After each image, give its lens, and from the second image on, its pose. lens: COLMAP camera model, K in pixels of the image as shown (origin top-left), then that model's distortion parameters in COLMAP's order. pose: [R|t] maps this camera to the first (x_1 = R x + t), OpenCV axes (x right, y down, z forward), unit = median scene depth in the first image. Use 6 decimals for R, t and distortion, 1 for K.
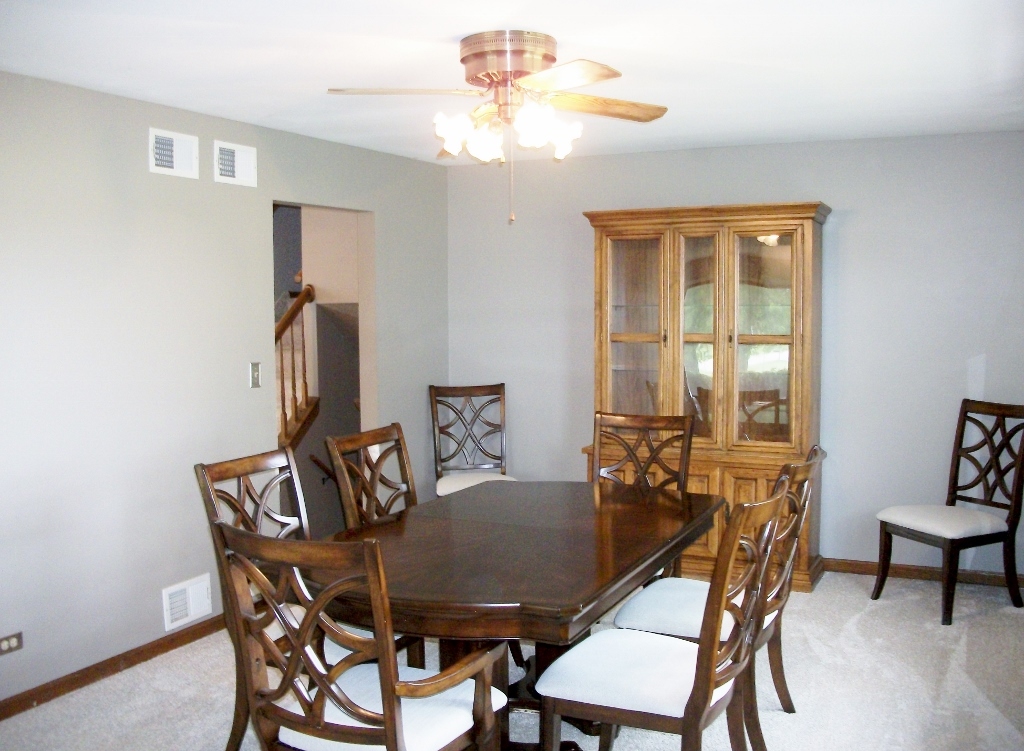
lens RADIAL K [[1005.9, 0, 512.0], [0, 1005.9, 375.5], [0, 0, 1]] dist [-0.119604, 0.007426]
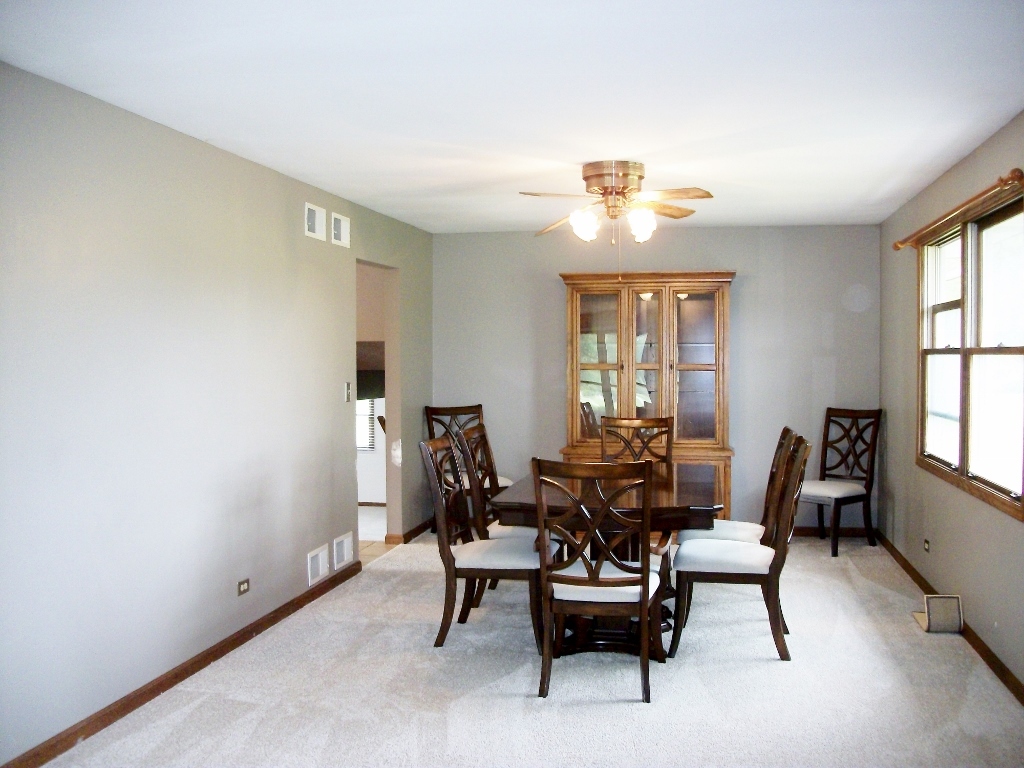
lens RADIAL K [[983.5, 0, 522.0], [0, 983.5, 383.3], [0, 0, 1]] dist [-0.135020, 0.082183]
pose [[0.966291, -0.001590, 0.257446, -0.365133], [0.012871, 0.999029, -0.042141, 0.044639], [-0.257129, 0.044034, 0.965373, -0.288351]]
